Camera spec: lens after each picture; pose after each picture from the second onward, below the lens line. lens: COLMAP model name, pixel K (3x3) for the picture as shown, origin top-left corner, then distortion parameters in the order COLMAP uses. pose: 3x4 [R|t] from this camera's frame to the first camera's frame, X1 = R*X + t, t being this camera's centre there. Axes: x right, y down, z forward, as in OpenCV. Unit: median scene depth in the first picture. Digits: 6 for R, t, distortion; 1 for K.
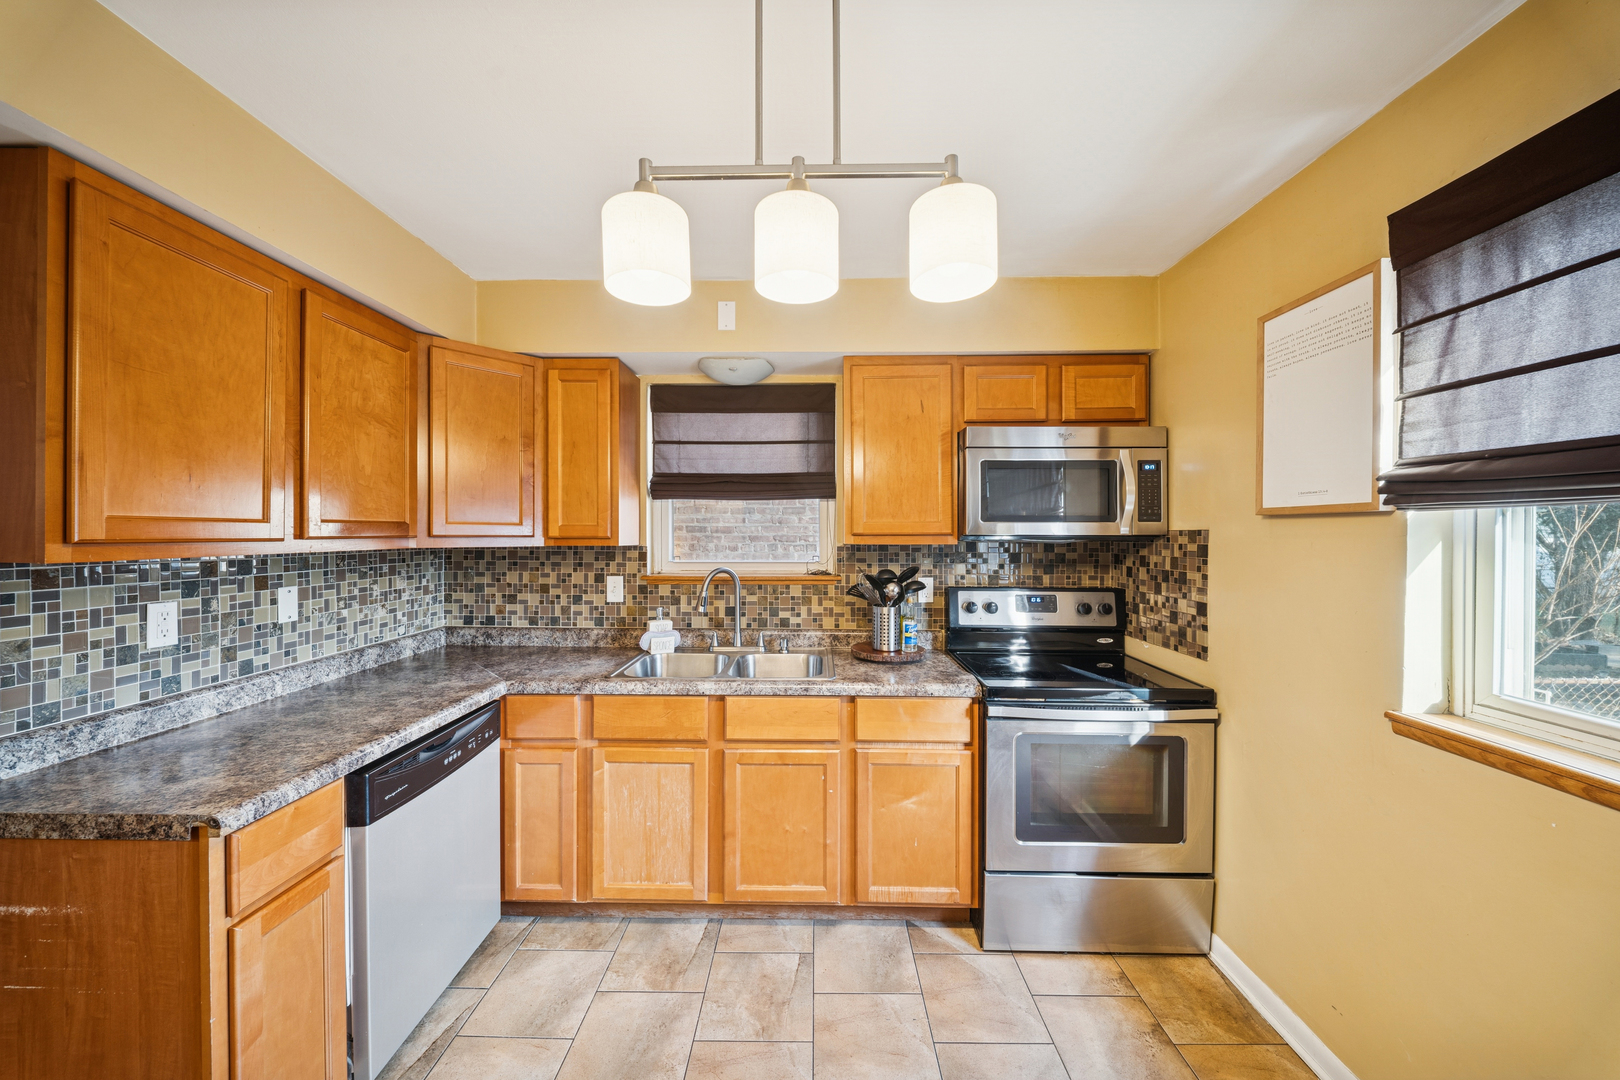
lens RADIAL K [[574.4, 0, 806.9], [0, 574.4, 533.7], [0, 0, 1]] dist [0.017670, -0.009821]
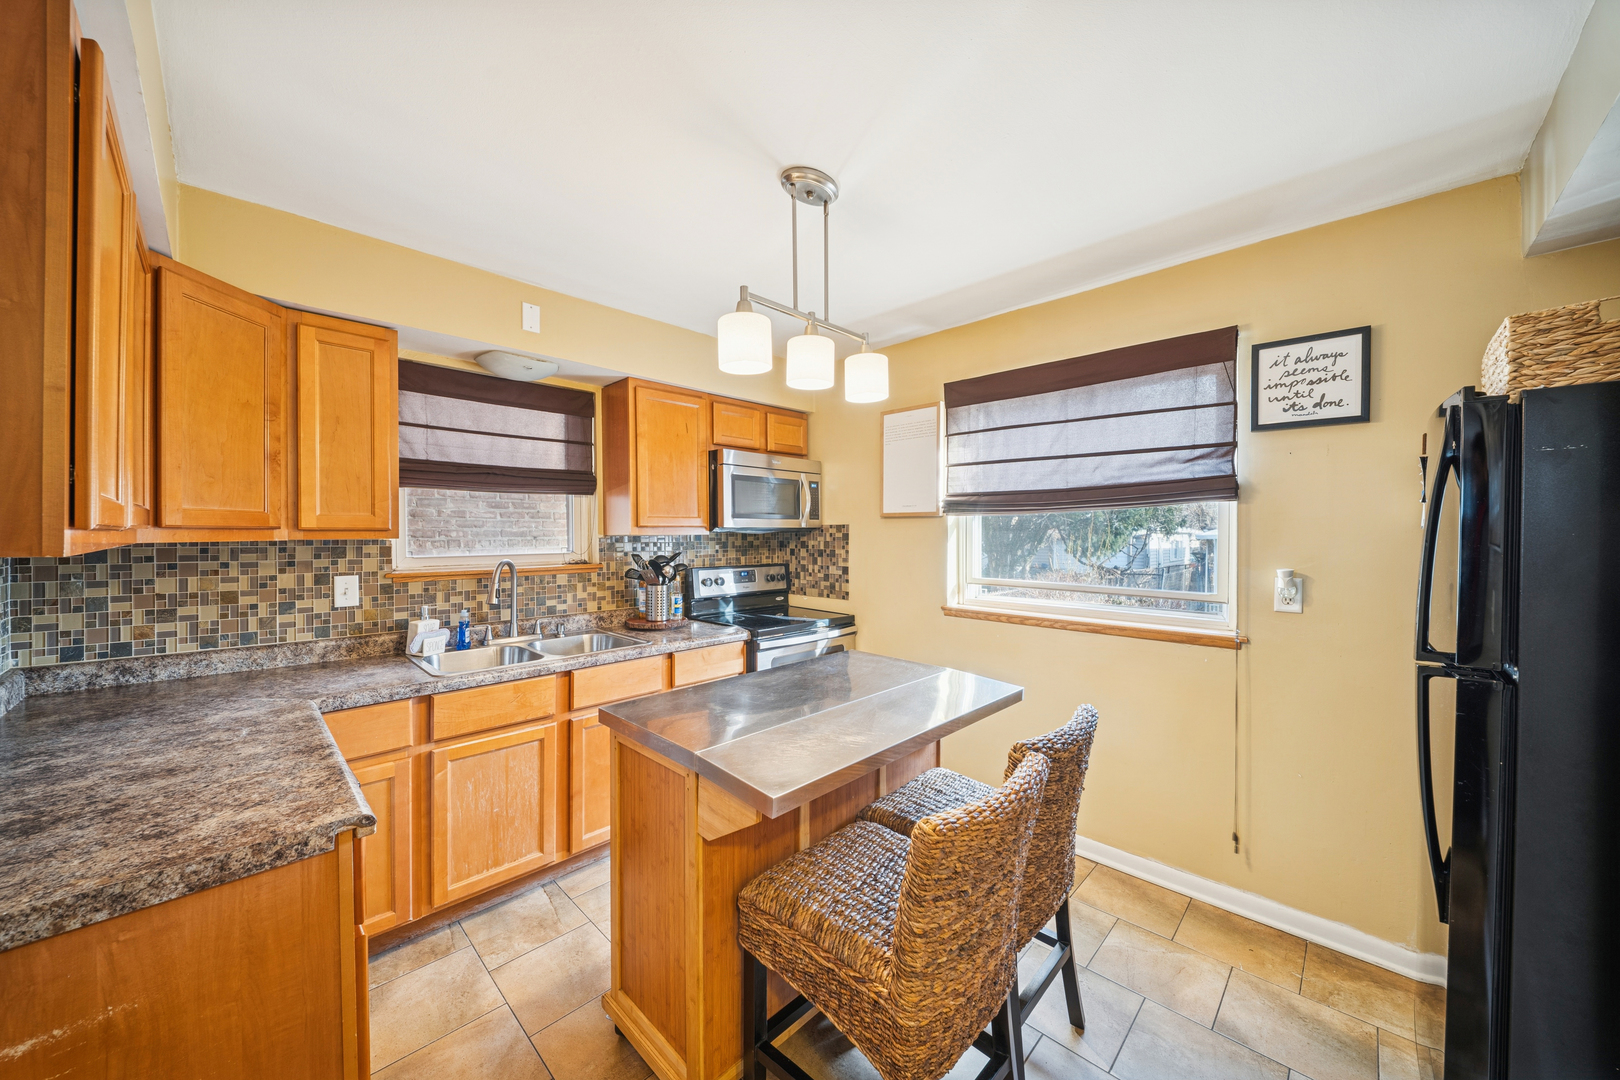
lens RADIAL K [[576.2, 0, 804.1], [0, 576.2, 530.9], [0, 0, 1]] dist [0.017410, -0.010336]
pose [[0.693440, -0.001954, 0.720511, -0.555327], [0.001423, 0.999998, 0.001343, 0.008583], [-0.720513, 0.000094, 0.693442, -0.088222]]
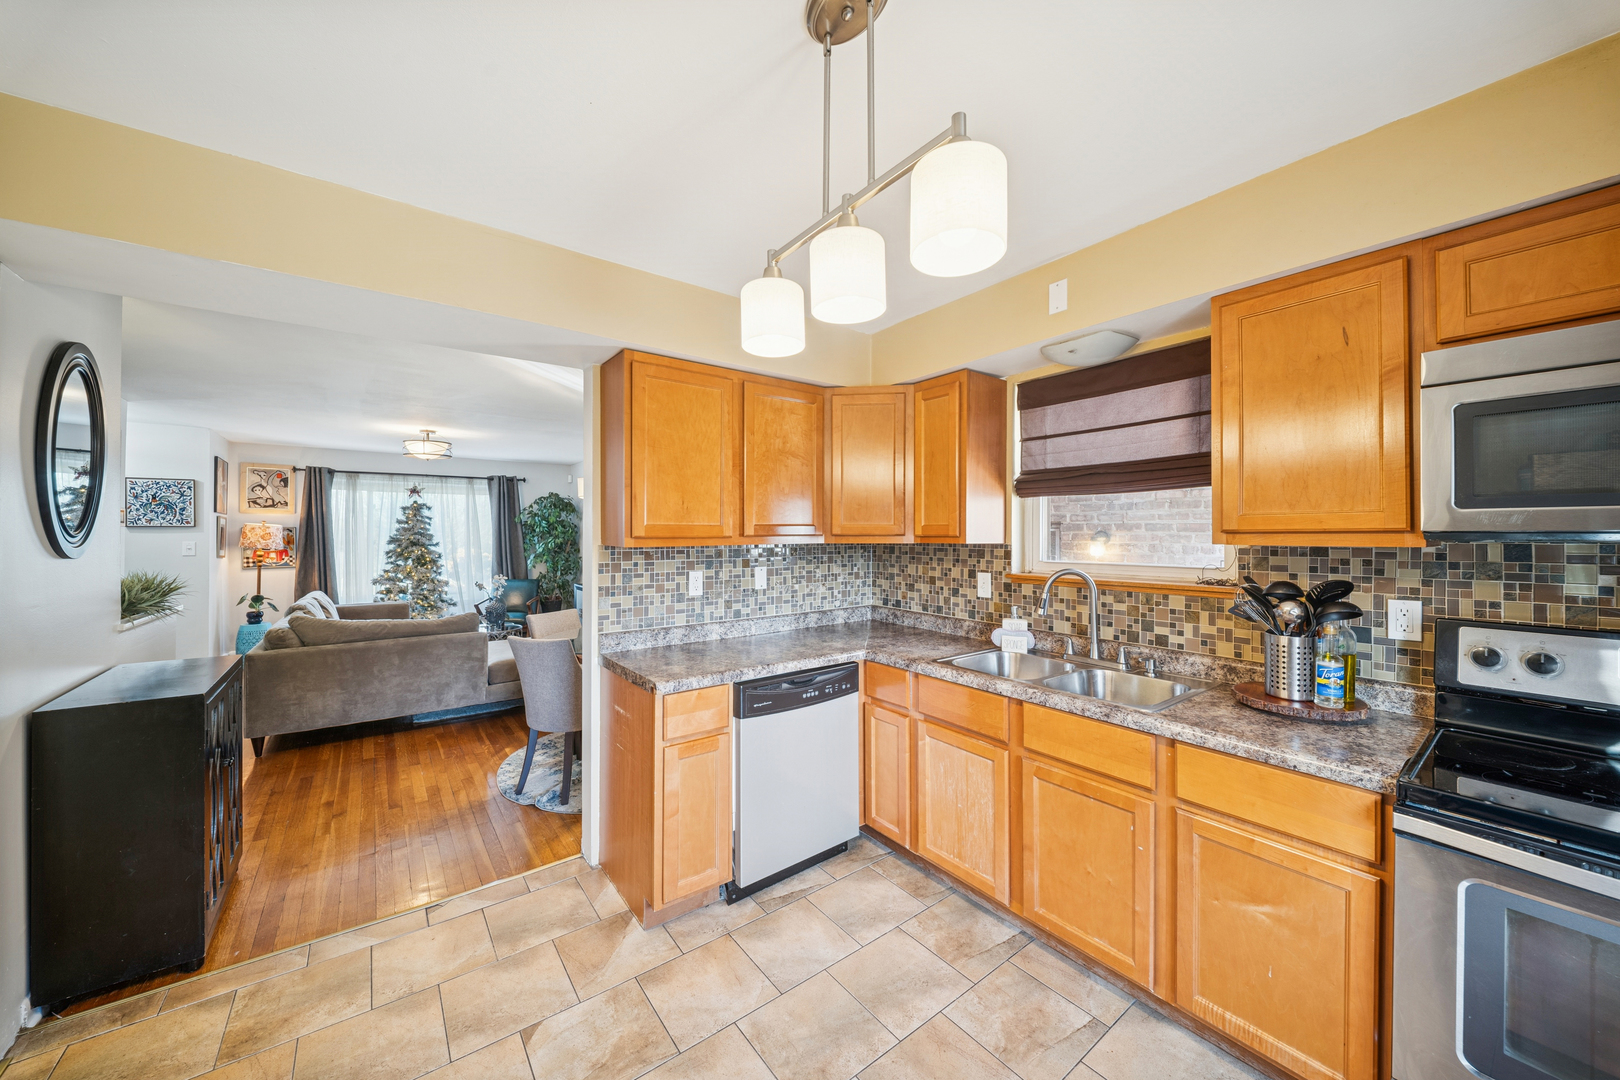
lens RADIAL K [[576.2, 0, 804.1], [0, 576.2, 530.9], [0, 0, 1]] dist [0.017410, -0.010336]
pose [[0.609930, -0.006693, -0.792427, 0.349494], [0.003023, 0.999977, -0.006119, 0.002986], [0.792450, 0.001337, 0.609936, 0.108391]]
